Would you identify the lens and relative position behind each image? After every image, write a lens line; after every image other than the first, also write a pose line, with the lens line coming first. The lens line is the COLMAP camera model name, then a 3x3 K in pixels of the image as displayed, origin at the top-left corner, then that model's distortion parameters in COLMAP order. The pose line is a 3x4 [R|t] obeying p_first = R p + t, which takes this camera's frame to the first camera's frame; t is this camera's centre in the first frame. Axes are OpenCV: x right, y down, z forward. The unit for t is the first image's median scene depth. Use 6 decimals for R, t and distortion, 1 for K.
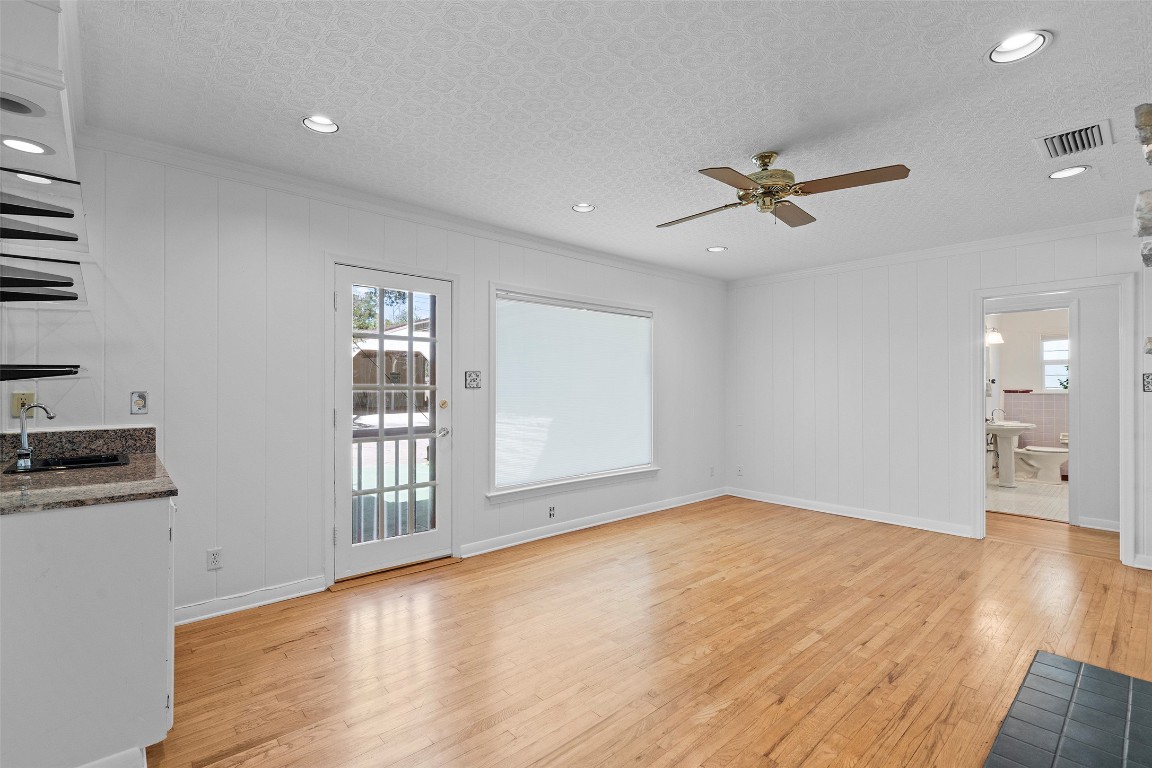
lens RADIAL K [[522.6, 0, 574.3], [0, 522.6, 384.8], [0, 0, 1]] dist [-0.002155, 0.000765]
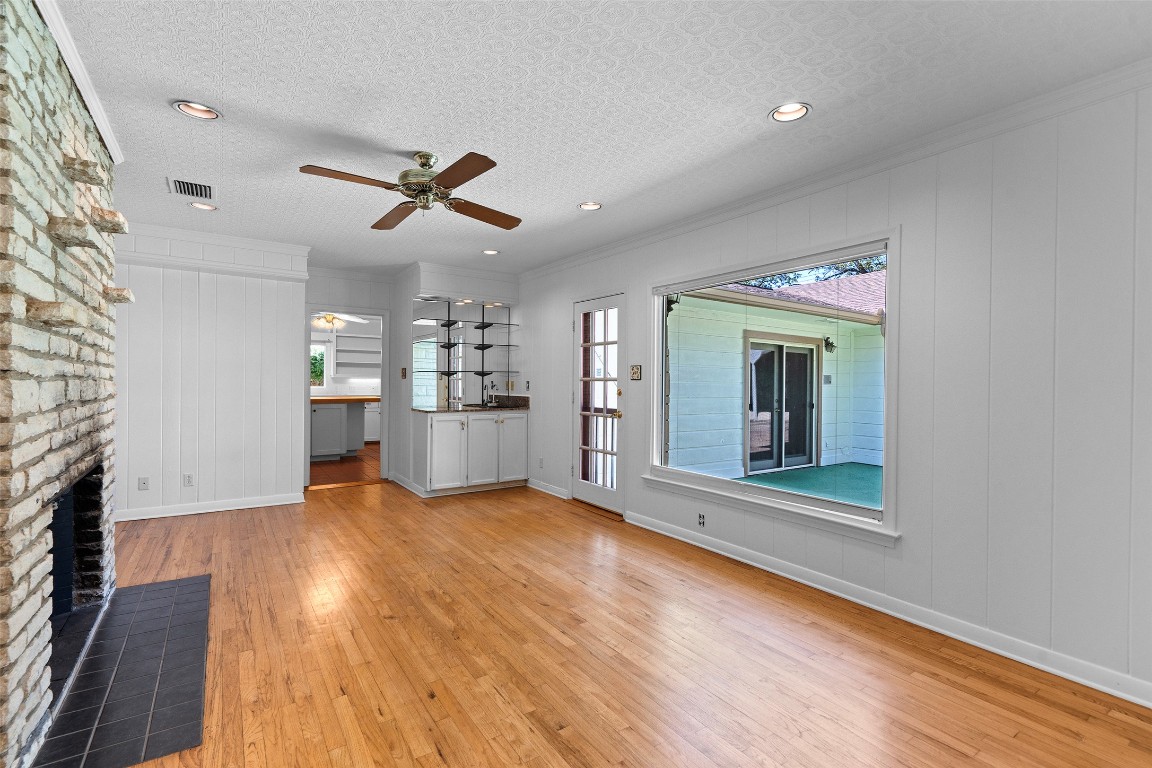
lens RADIAL K [[522.6, 0, 574.3], [0, 522.6, 384.8], [0, 0, 1]] dist [-0.002155, 0.000765]
pose [[-0.130008, 0.001863, -0.991511, 1.009604], [-0.007168, 0.999970, 0.002819, 0.015811], [0.991487, 0.007474, -0.129991, 1.053275]]
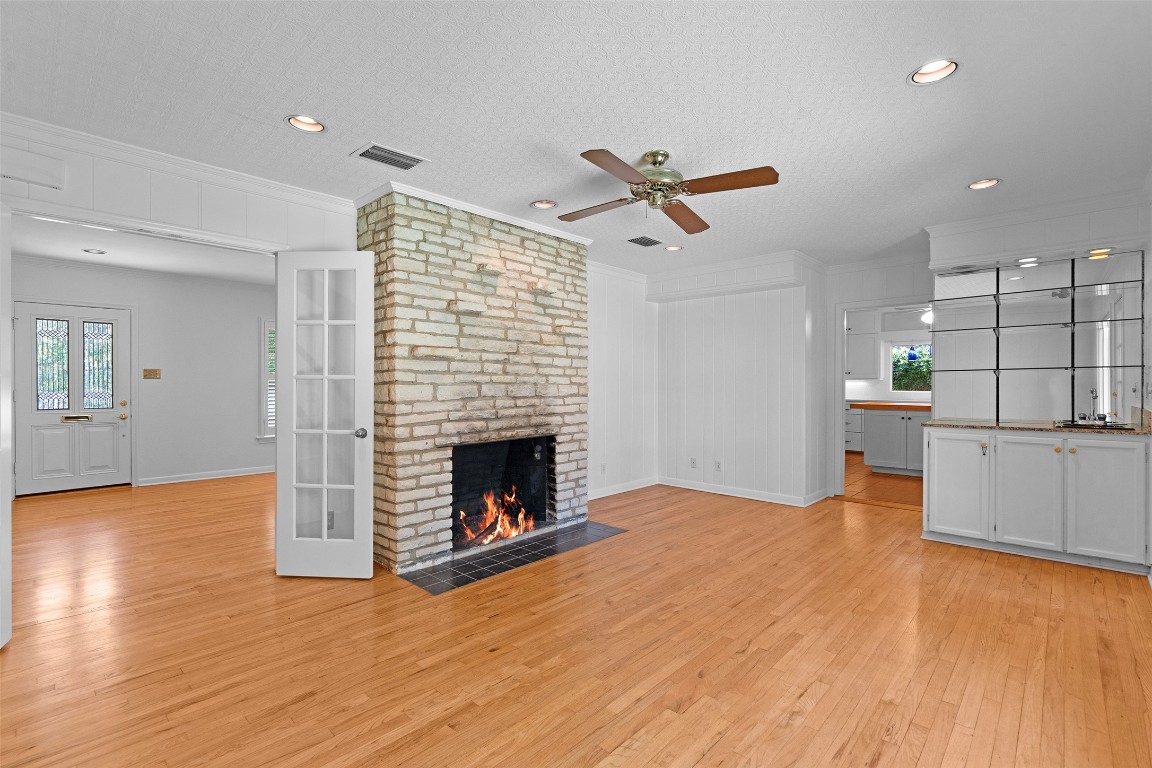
lens RADIAL K [[527.8, 0, 575.4], [0, 527.8, 388.7], [0, 0, 1]] dist [-0.001804, 0.000103]
pose [[-0.996194, -0.001742, -0.087141, 0.451544], [-0.002428, 0.999967, 0.007764, 0.015515], [0.087125, 0.007946, -0.996166, 1.486462]]
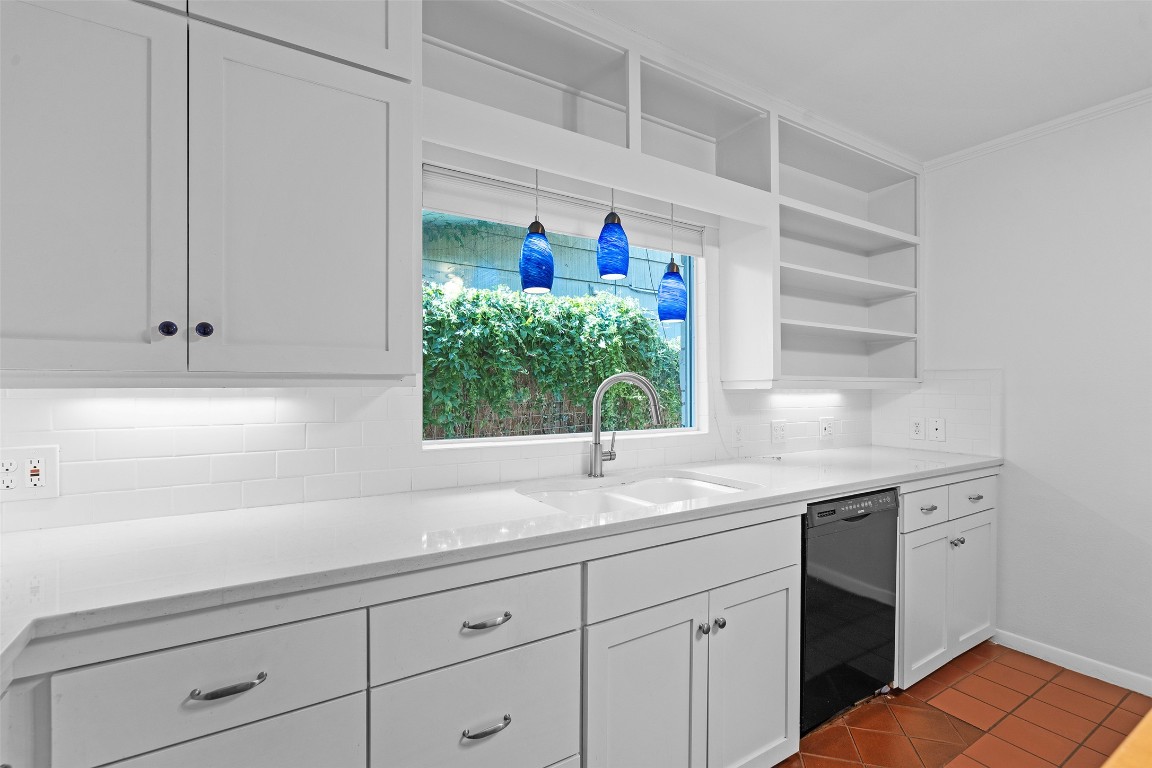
lens RADIAL K [[522.6, 0, 574.3], [0, 522.6, 384.8], [0, 0, 1]] dist [-0.002155, 0.000765]
pose [[-0.175572, -0.007091, -0.984441, -0.754352], [-0.004007, 0.999971, -0.006488, -0.008300], [0.984458, 0.002806, -0.175596, -0.558402]]
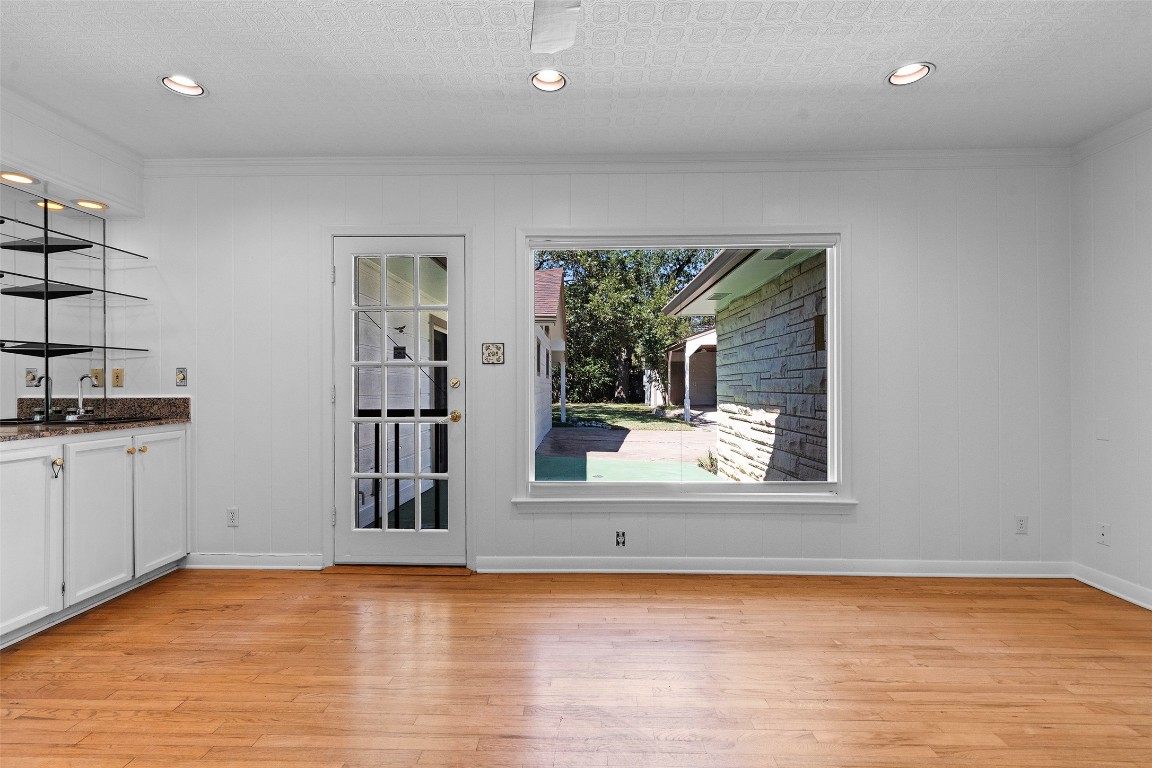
lens RADIAL K [[522.6, 0, 574.3], [0, 522.6, 384.8], [0, 0, 1]] dist [-0.002155, 0.000765]
pose [[0.730247, -0.005765, -0.683159, 0.463641], [0.005597, 0.999981, -0.002455, 0.042613], [0.683161, -0.002031, 0.730265, 0.516072]]
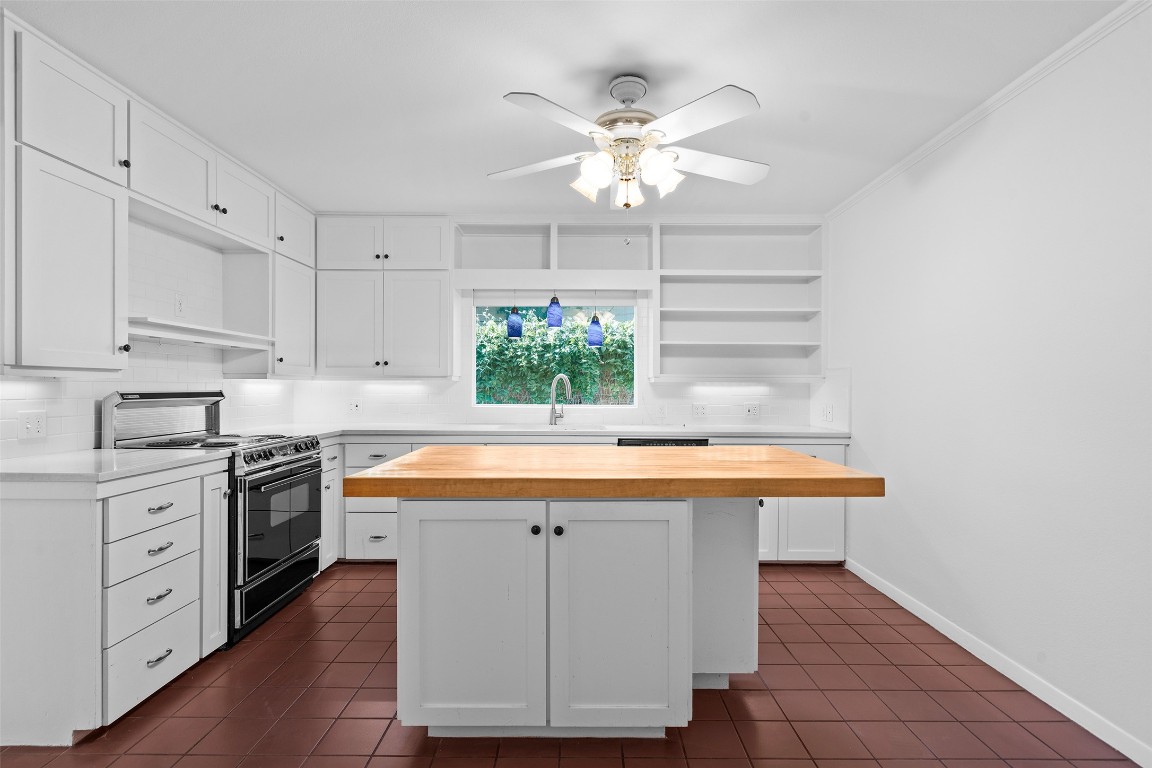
lens RADIAL K [[549.7, 0, 576.0], [0, 549.7, 384.0], [0, 0, 1]] dist [-0.025306, 0.000033]
pose [[-0.667960, -0.007924, -0.744155, -0.475793], [-0.005276, 0.999969, -0.005912, 0.001758], [0.744178, -0.000023, -0.667981, 0.149370]]
